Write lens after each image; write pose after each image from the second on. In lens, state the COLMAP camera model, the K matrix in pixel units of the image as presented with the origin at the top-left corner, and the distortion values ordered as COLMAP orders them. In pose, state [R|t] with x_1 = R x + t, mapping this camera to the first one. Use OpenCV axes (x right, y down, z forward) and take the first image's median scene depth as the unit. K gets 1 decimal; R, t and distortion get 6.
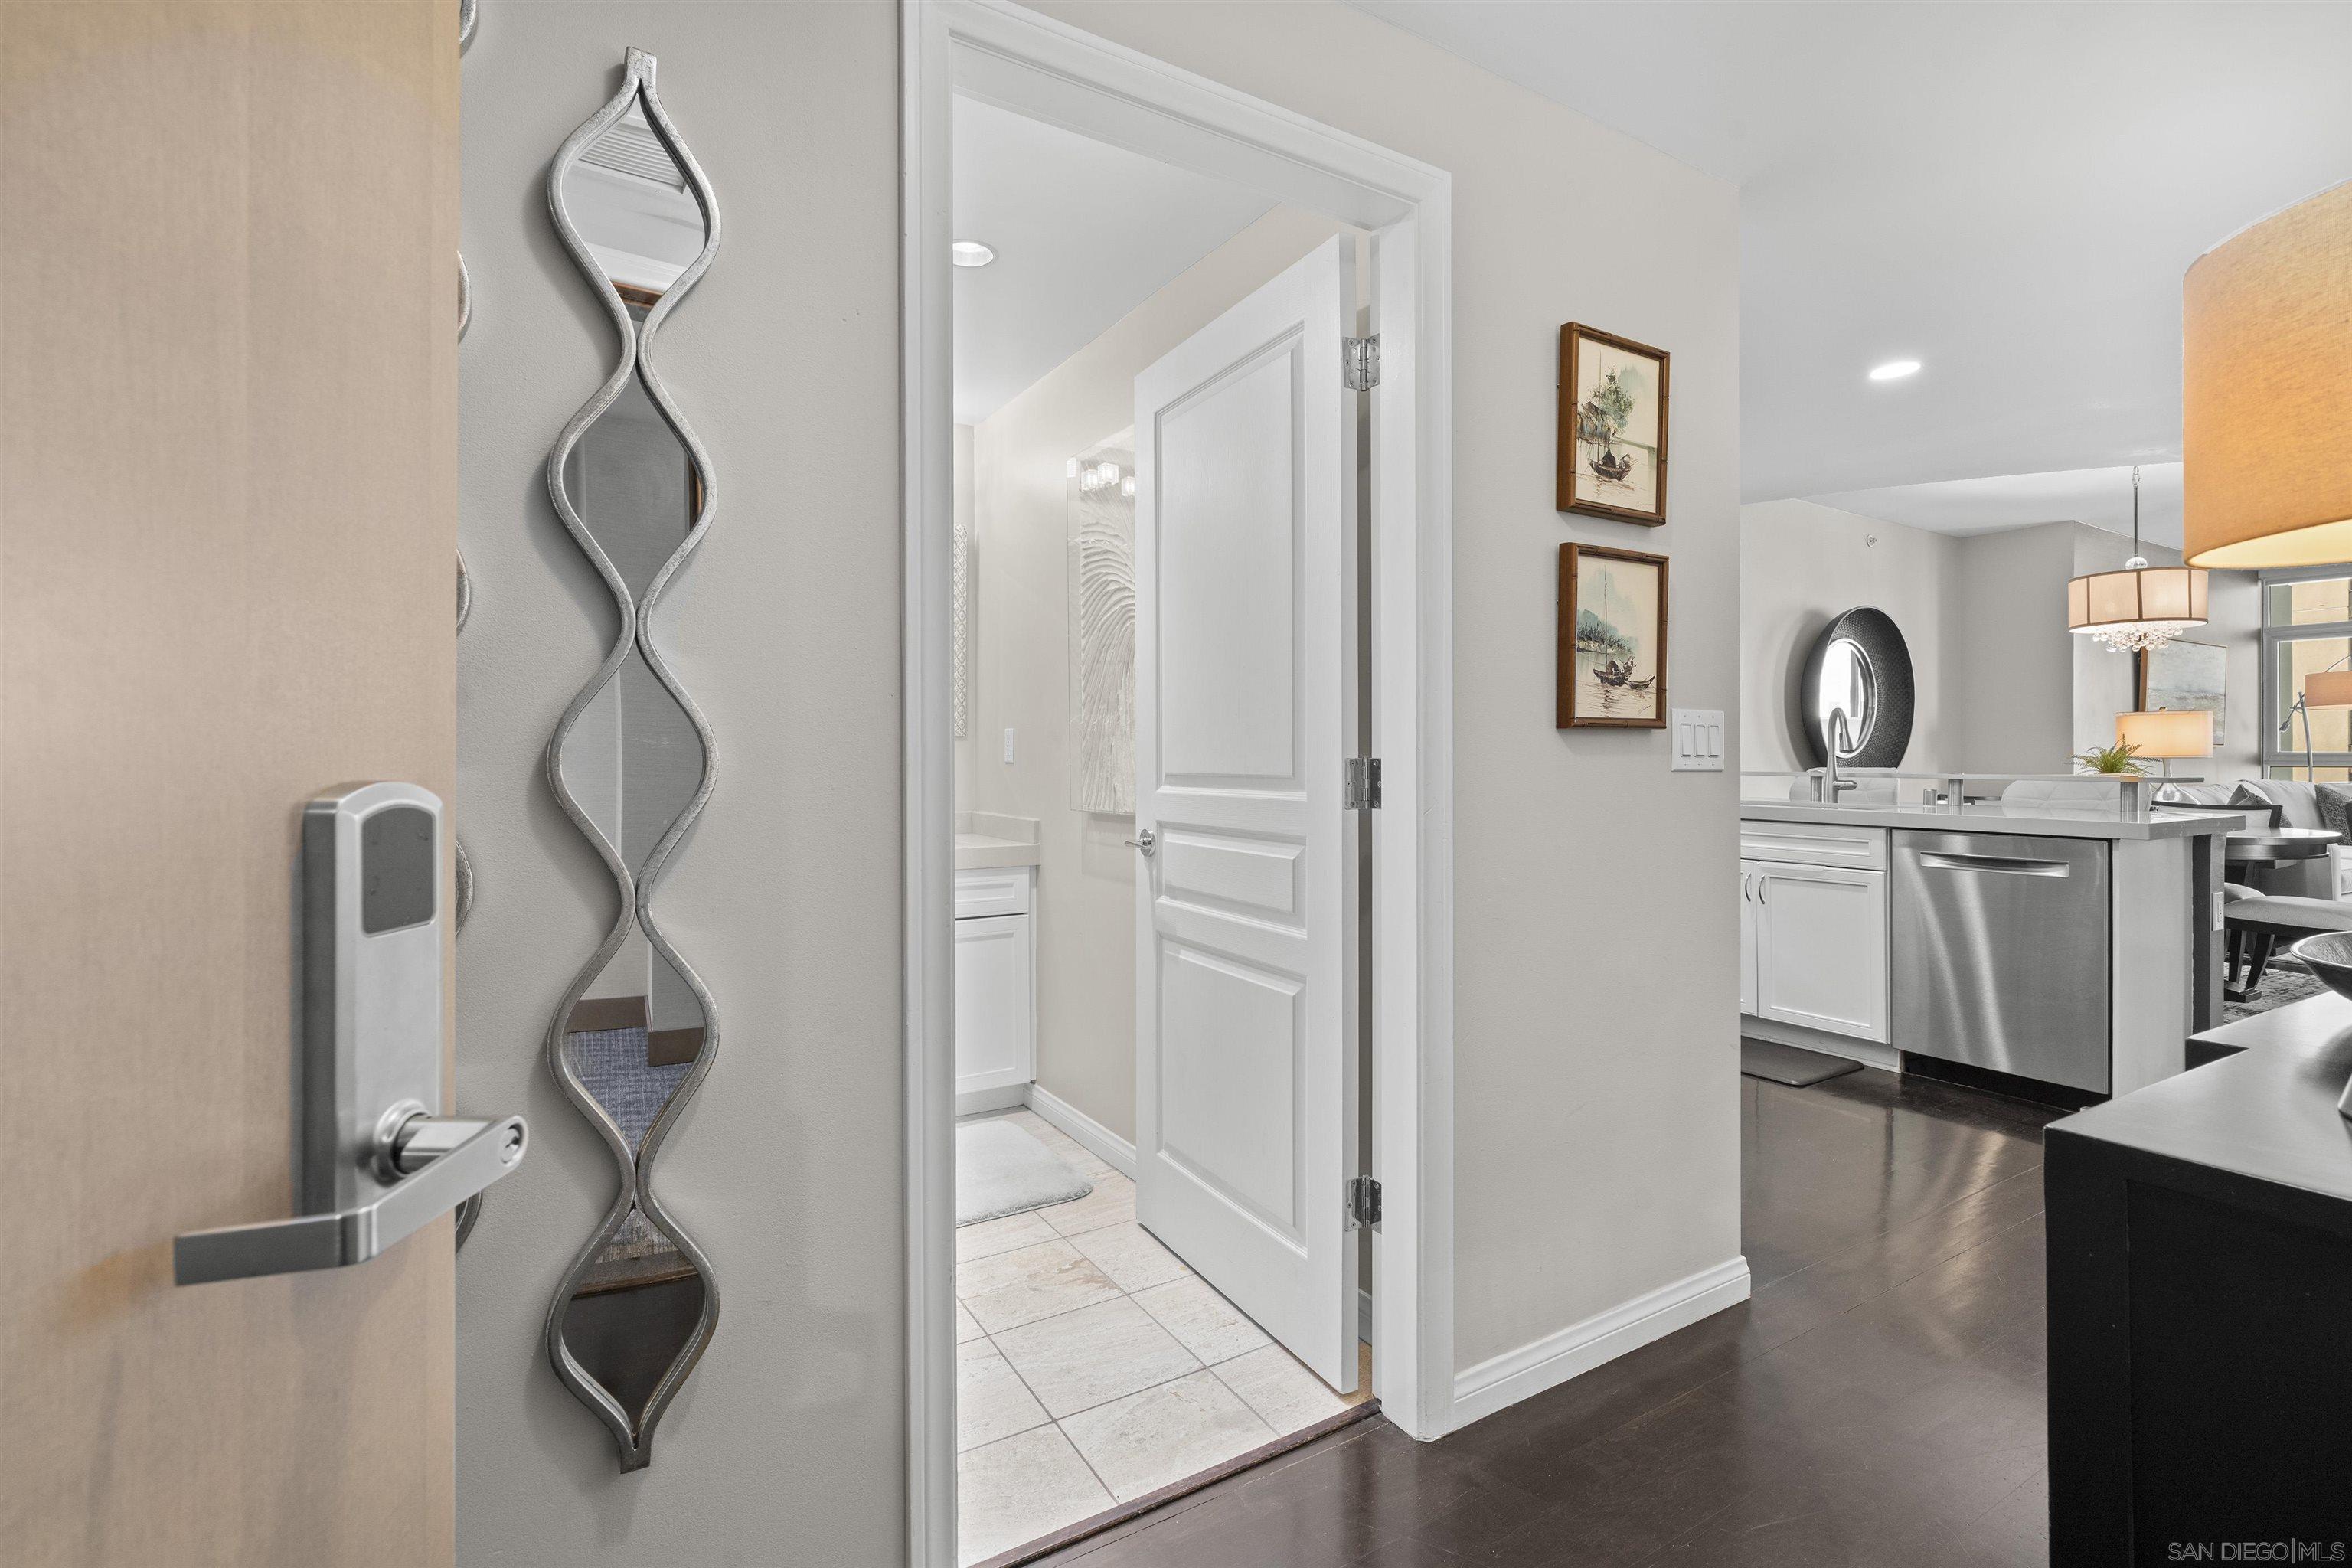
lens RADIAL K [[1046.6, 0, 1180.2], [0, 1046.6, 752.6], [0, 0, 1]] dist [-0.002196, -0.000177]
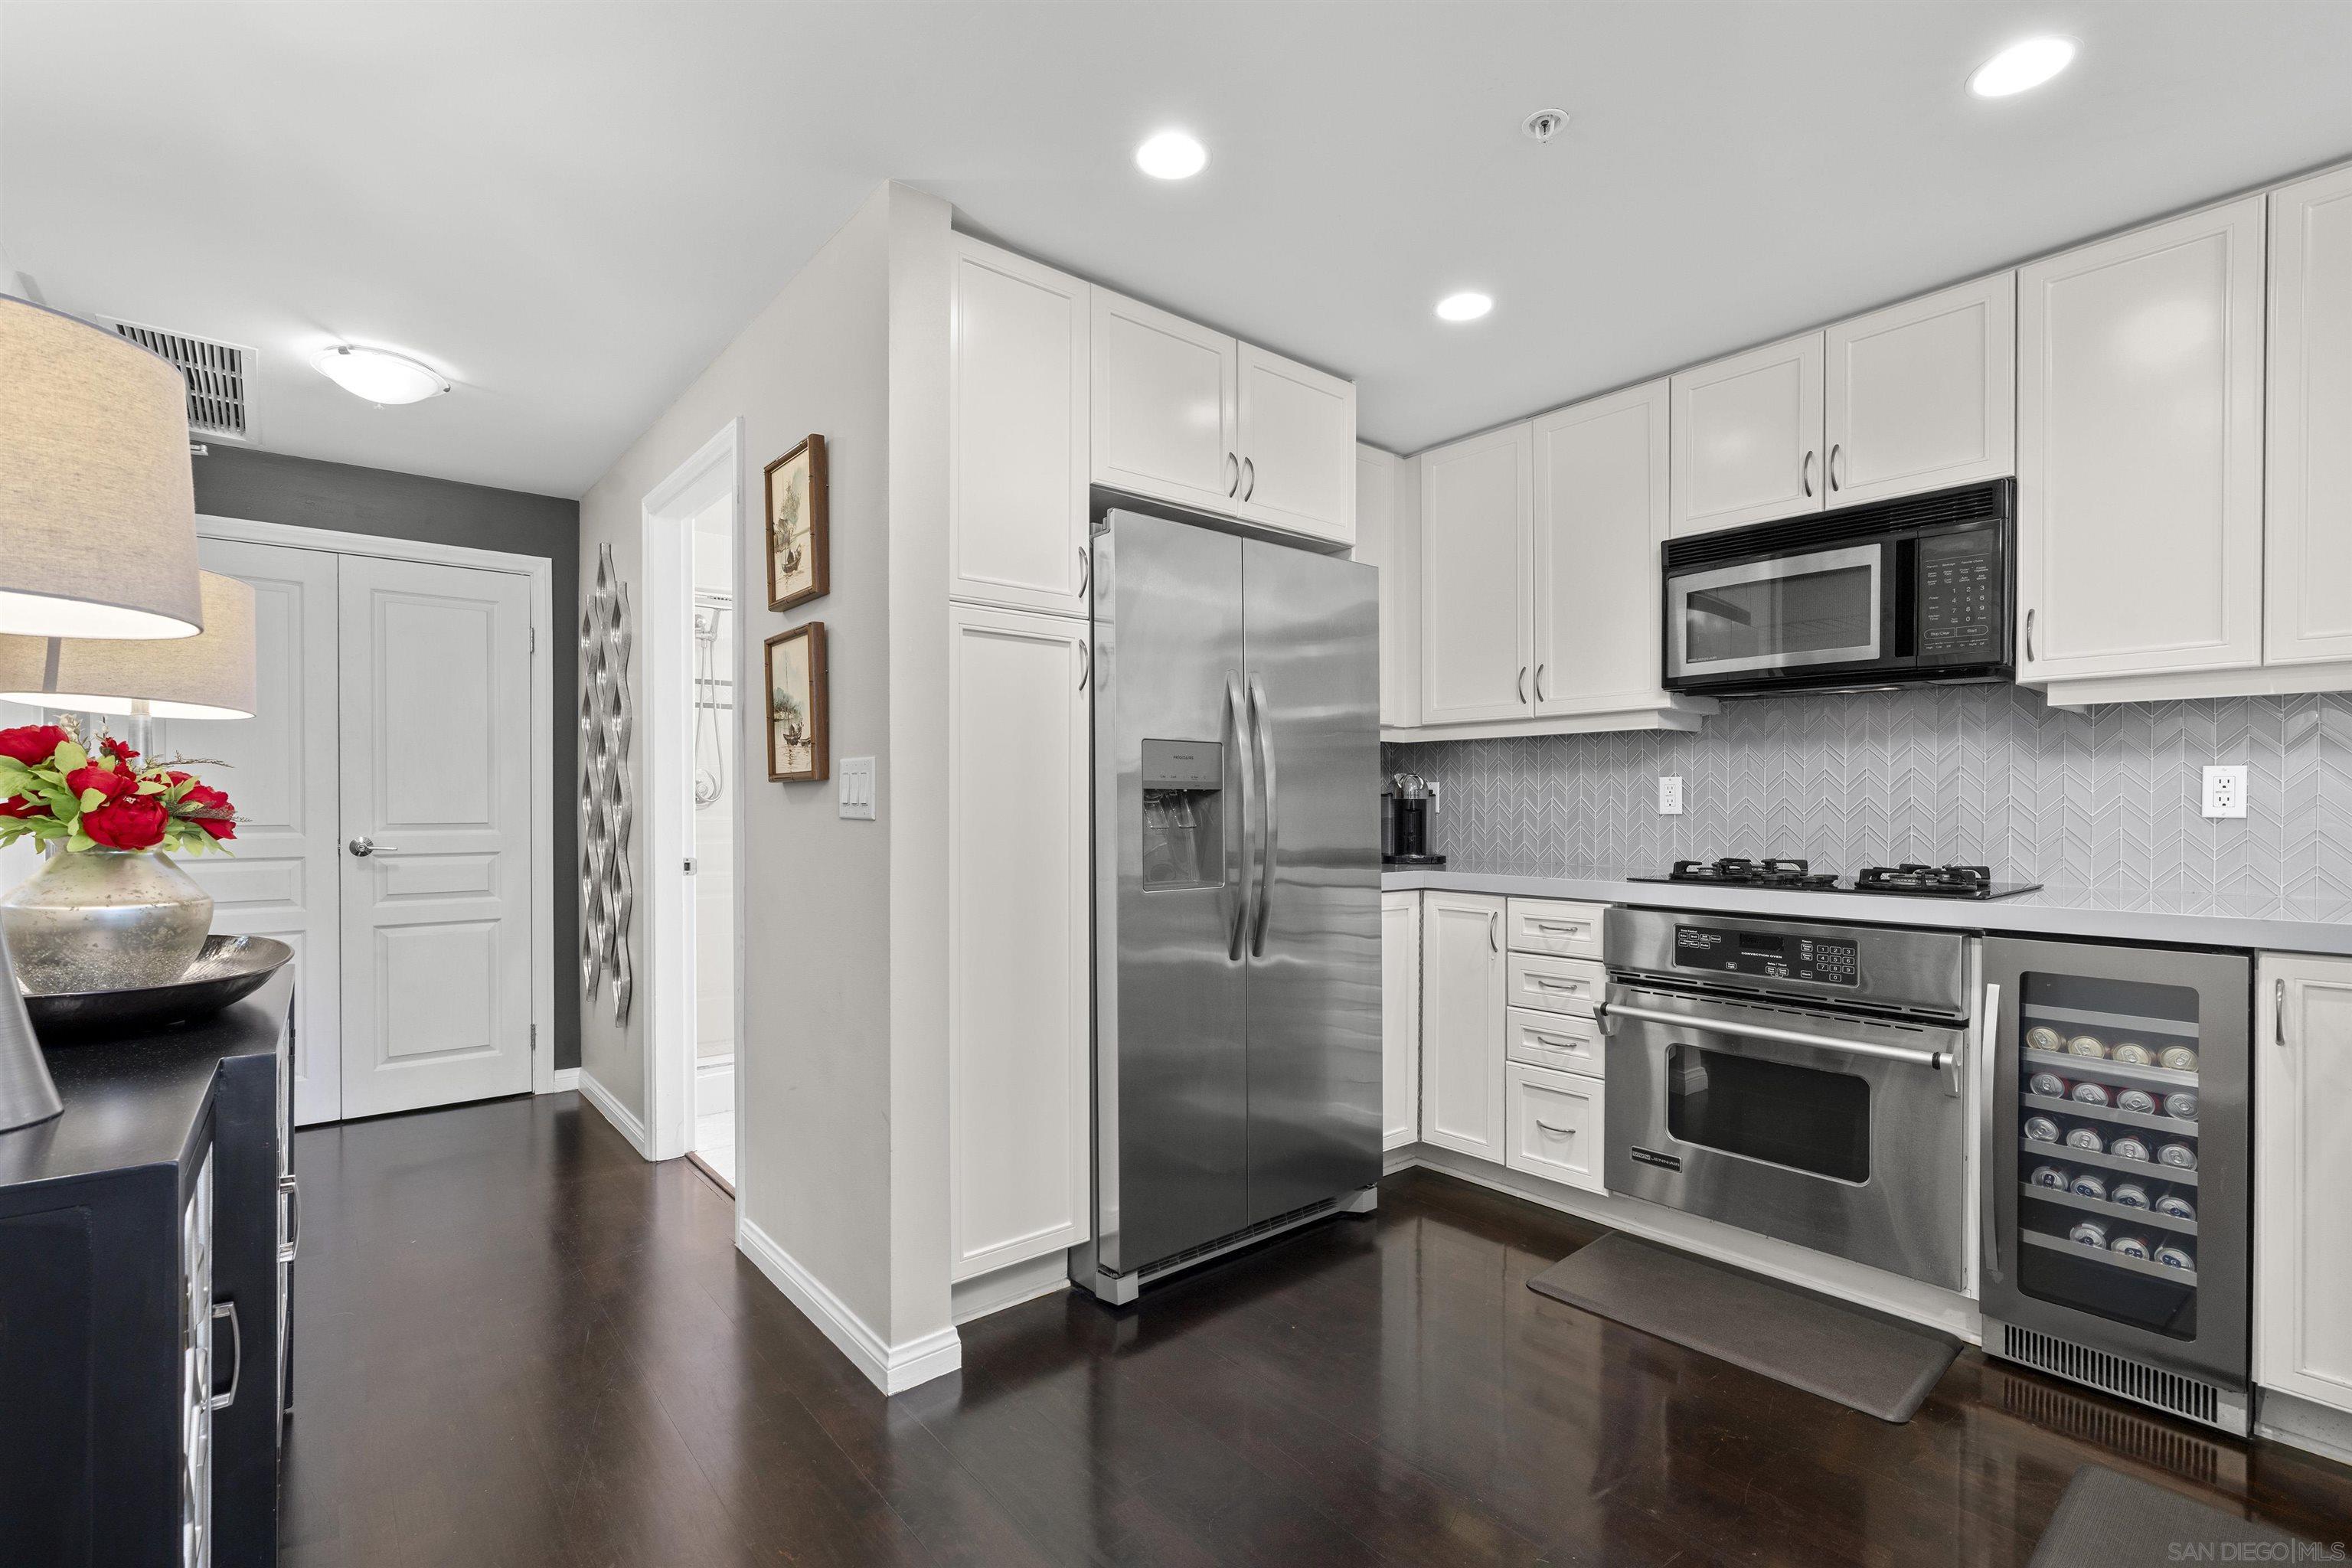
lens RADIAL K [[1067.3, 0, 1173.0], [0, 1067.3, 811.3], [0, 0, 1]] dist [-0.014489, 0.008805]
pose [[0.152931, 0.007258, -0.988210, 0.759218], [0.003508, 0.999963, 0.007887, 0.001389], [0.988231, -0.004673, 0.152900, 0.561220]]
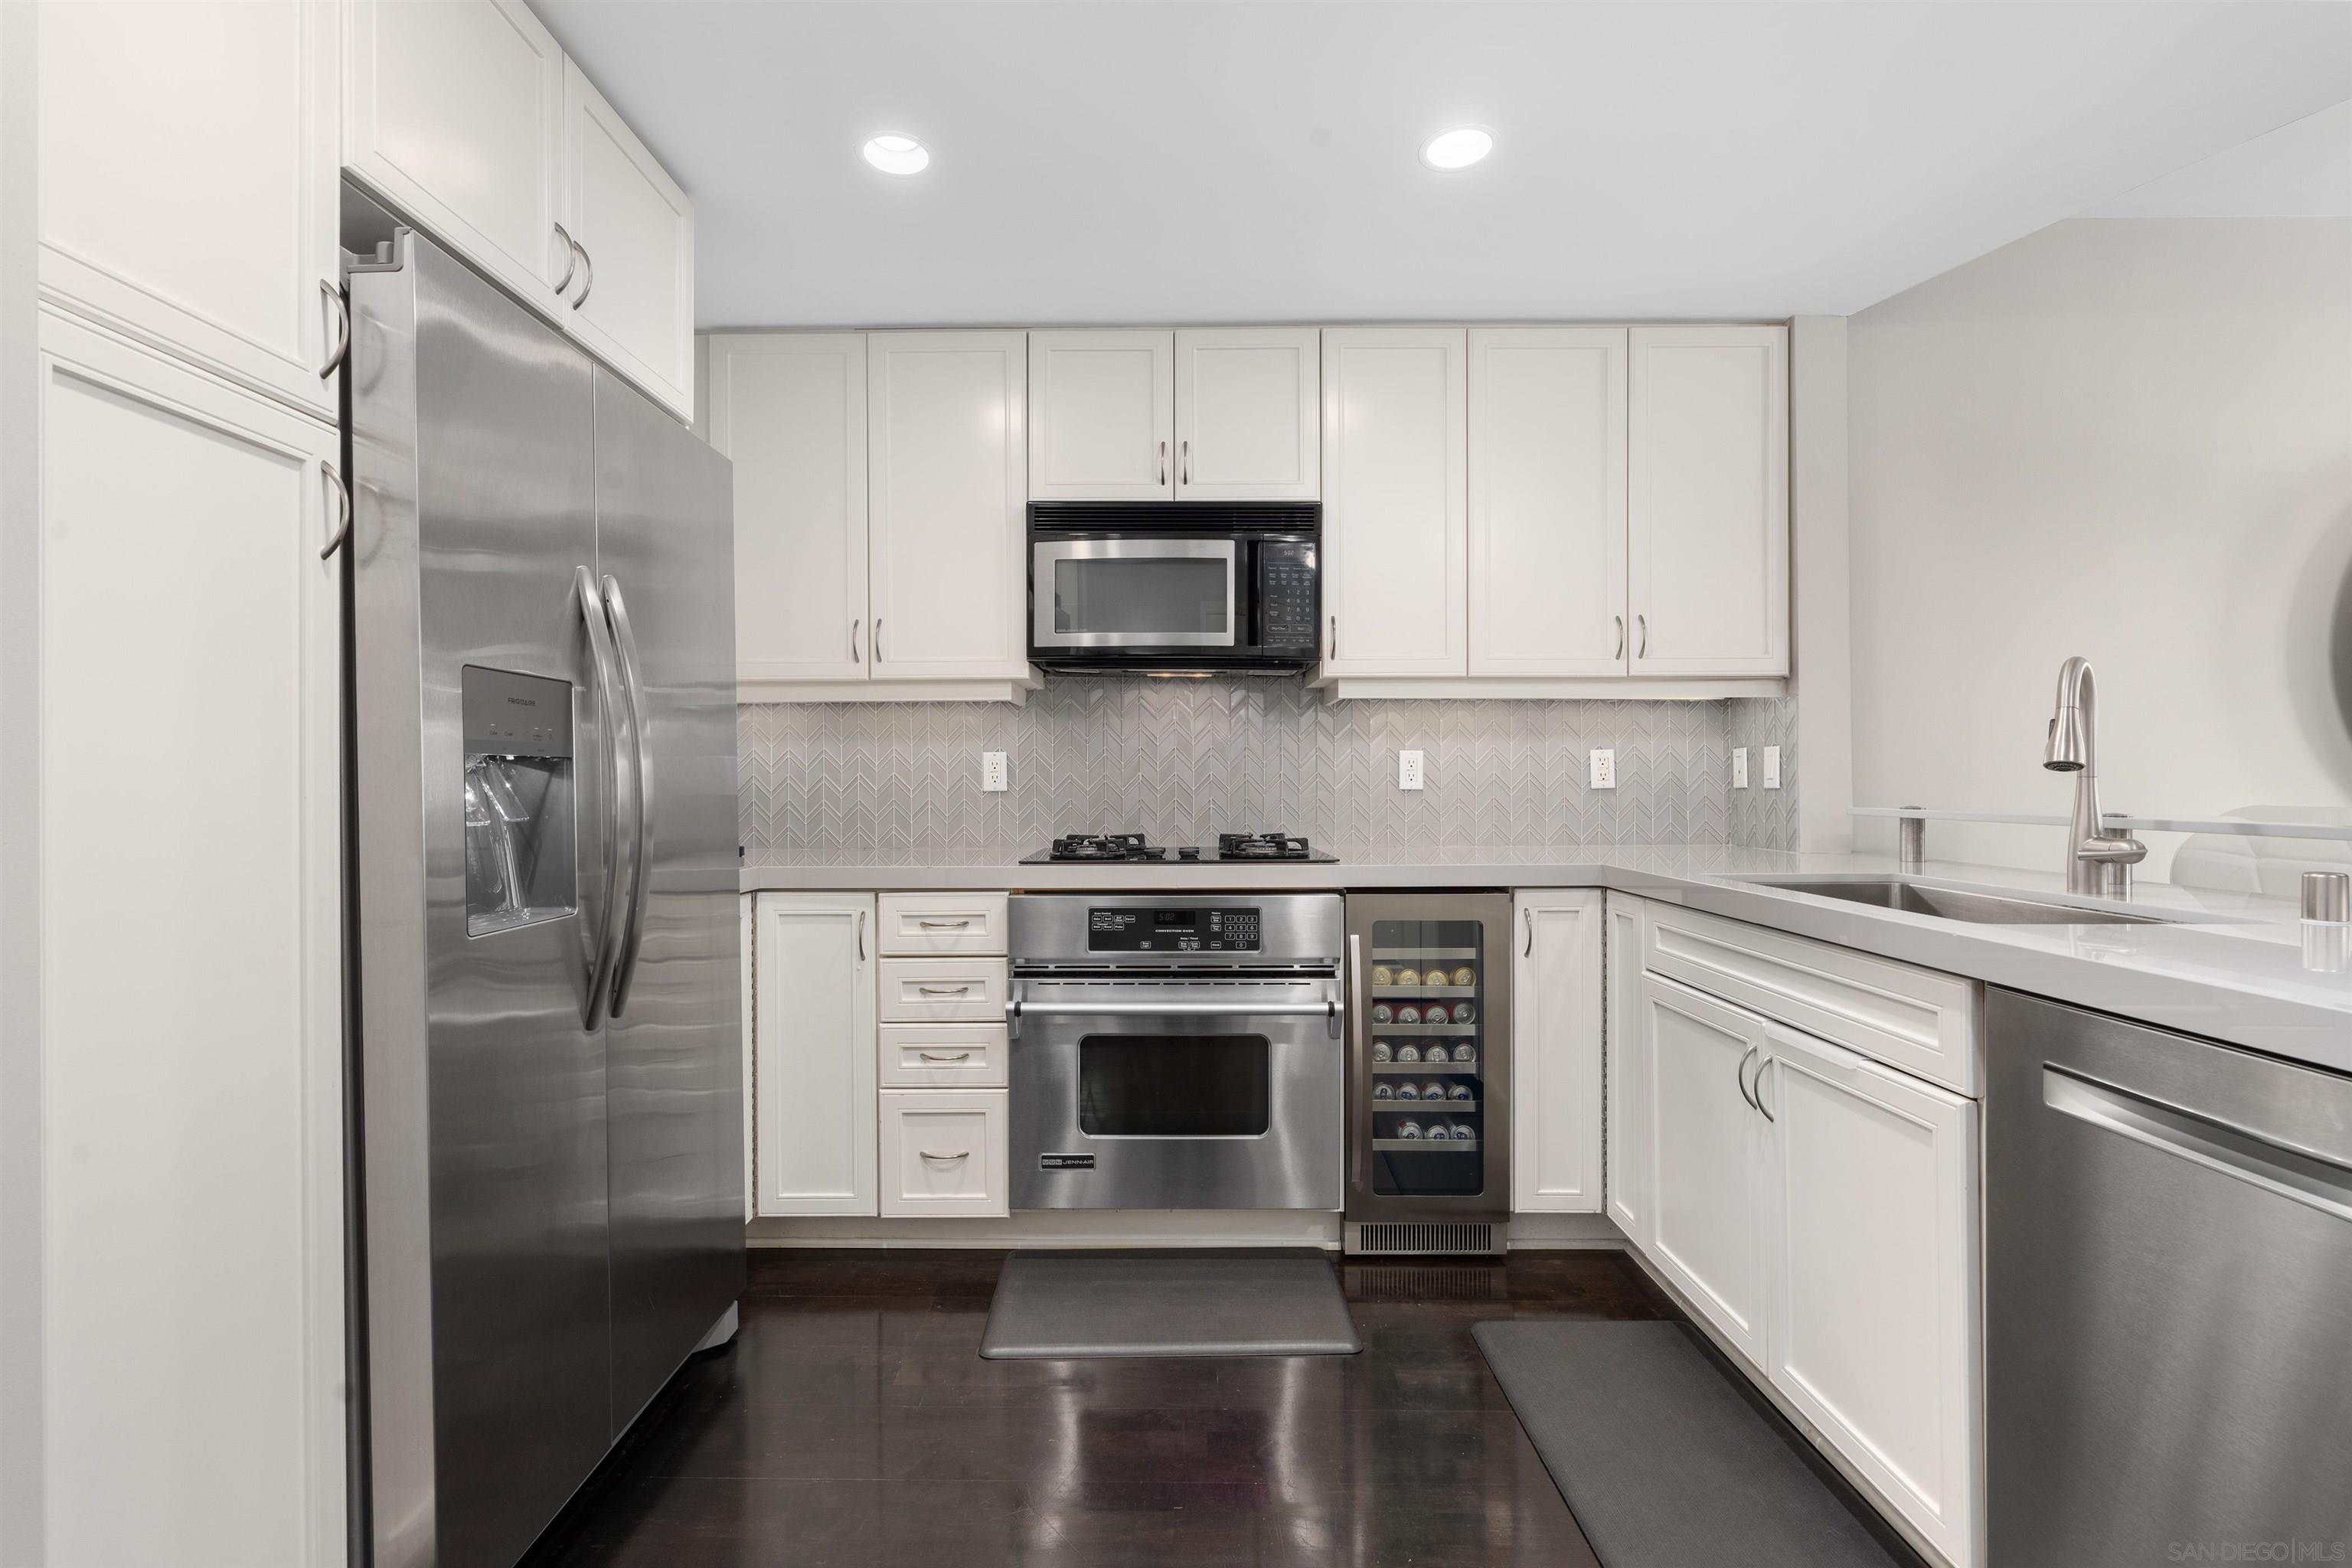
lens RADIAL K [[1056.7, 0, 1168.8], [0, 1056.7, 779.4], [0, 0, 1]] dist [-0.016407, 0.007713]
pose [[0.855253, -0.002444, -0.518206, 0.537943], [0.004350, 0.999988, 0.002463, 0.001456], [0.518193, -0.004360, 0.855253, 0.475314]]
